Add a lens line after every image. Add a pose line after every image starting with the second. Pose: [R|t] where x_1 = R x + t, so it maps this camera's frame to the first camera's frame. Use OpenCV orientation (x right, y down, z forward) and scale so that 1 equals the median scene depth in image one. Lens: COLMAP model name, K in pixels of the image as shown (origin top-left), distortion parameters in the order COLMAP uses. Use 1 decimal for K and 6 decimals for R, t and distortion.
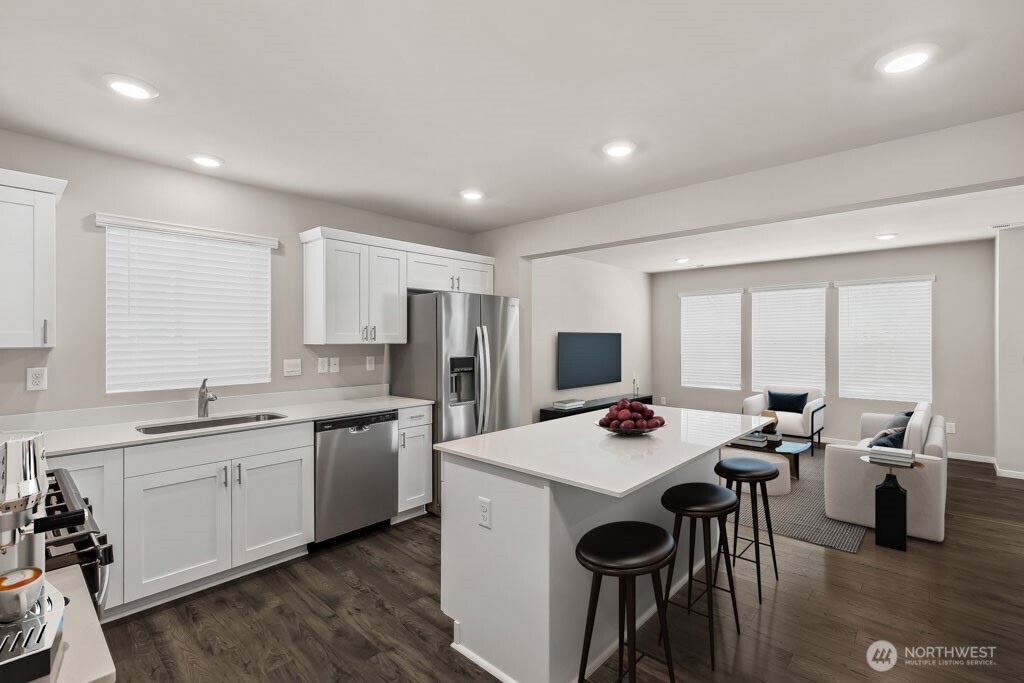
lens RADIAL K [[465.7, 0, 512.3], [0, 465.7, 342.3], [0, 0, 1]] dist [-0.001877, -0.000802]
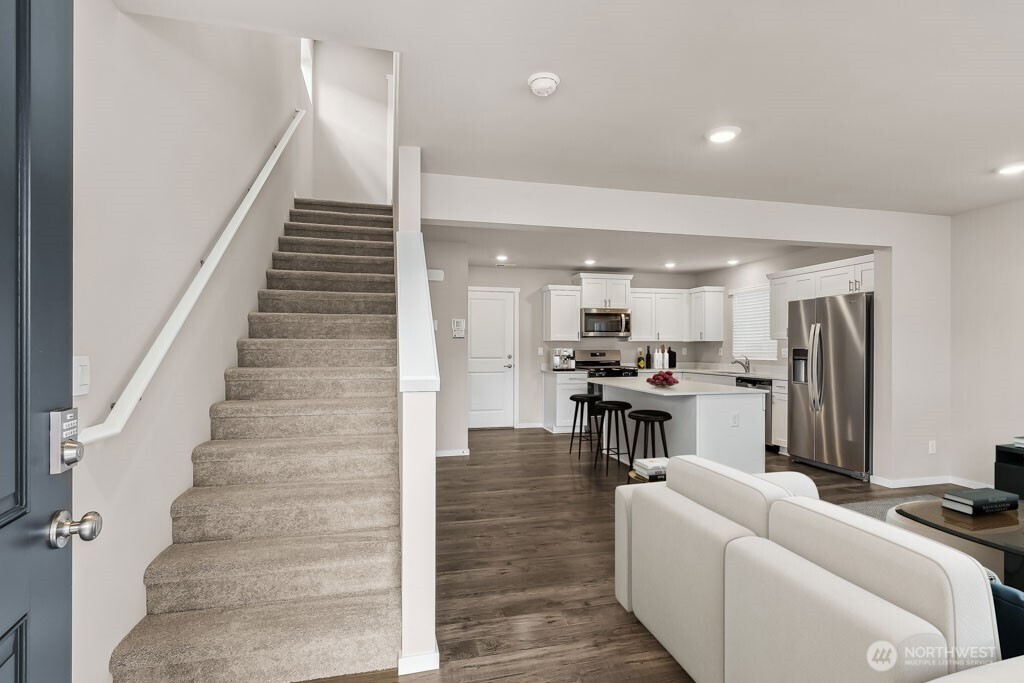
lens RADIAL K [[502.7, 0, 512.6], [0, 502.7, 343.4], [0, 0, 1]] dist [0.004901, 0.000478]
pose [[-0.562233, -0.001055, -0.826978, 1.746602], [-0.004835, 0.999986, 0.002012, 0.019959], [0.826965, 0.005130, -0.562231, 1.280243]]
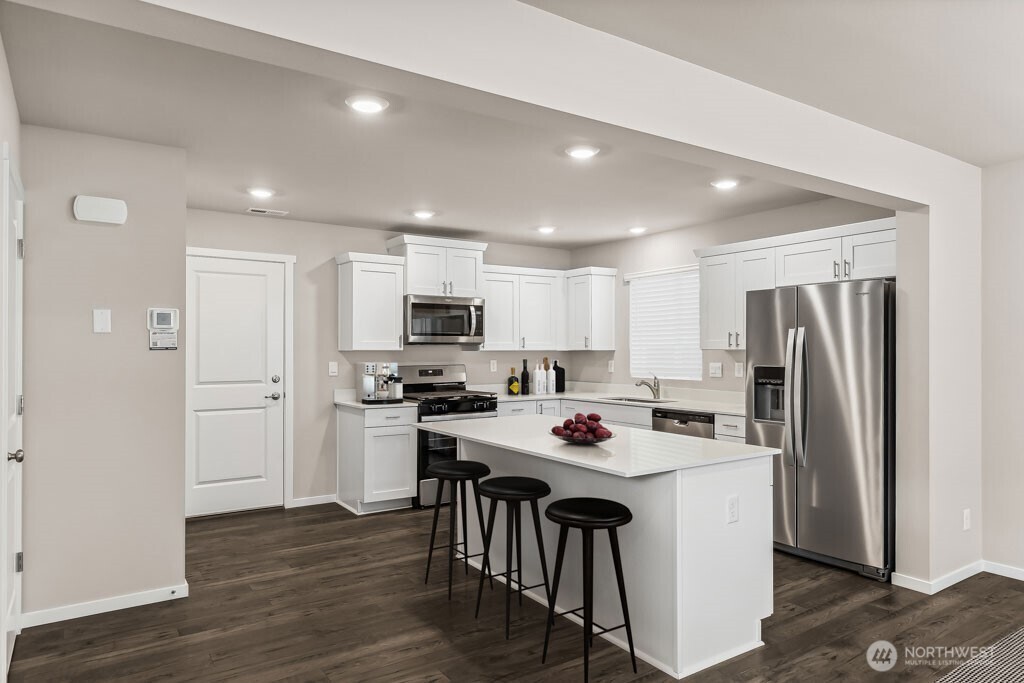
lens RADIAL K [[647.2, 0, 504.4], [0, 647.2, 344.3], [0, 0, 1]] dist [0.028390, -0.001266]
pose [[-0.253462, -0.007382, -0.967317, 1.290896], [-0.008935, 0.999946, -0.005290, 0.003566], [0.967304, 0.007303, -0.253514, 0.948971]]
